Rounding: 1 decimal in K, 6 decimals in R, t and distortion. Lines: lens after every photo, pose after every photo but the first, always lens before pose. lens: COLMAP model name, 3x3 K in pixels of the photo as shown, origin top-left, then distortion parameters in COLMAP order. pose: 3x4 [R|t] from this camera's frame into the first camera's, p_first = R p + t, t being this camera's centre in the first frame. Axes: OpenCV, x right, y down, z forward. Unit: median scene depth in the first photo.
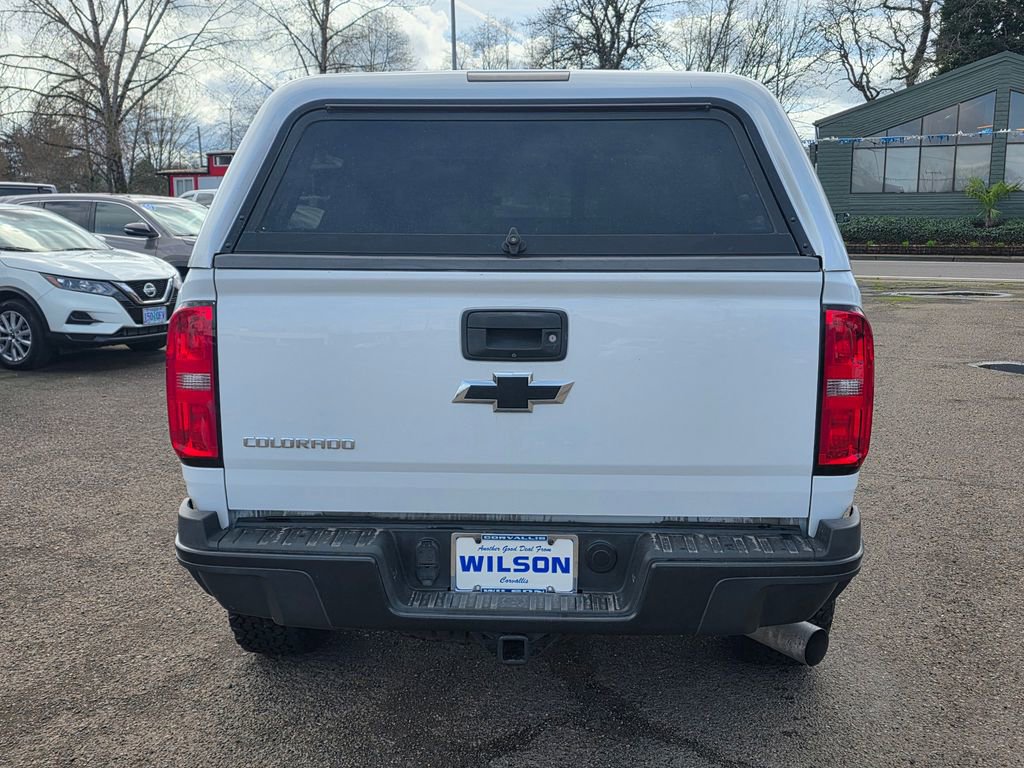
lens RADIAL K [[1121.0, 0, 512.0], [0, 1121.0, 384.0], [0, 0, 1]] dist [0.144609, -0.267202]
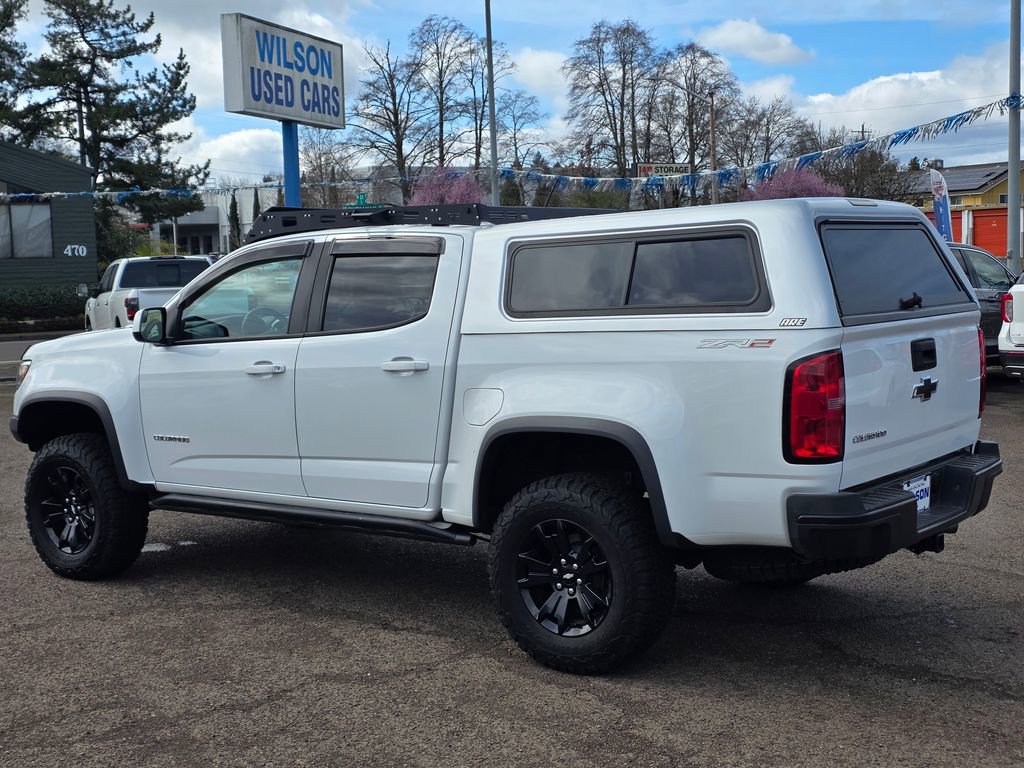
lens RADIAL K [[1366.5, 0, 525.2], [0, 1366.5, 371.4], [0, 0, 1]] dist [0.188677, -0.513021]
pose [[0.553763, -0.078809, 0.828936, -1.979560], [0.167559, 0.985694, -0.018224, -0.077879], [-0.815641, 0.148988, 0.559046, 0.315048]]
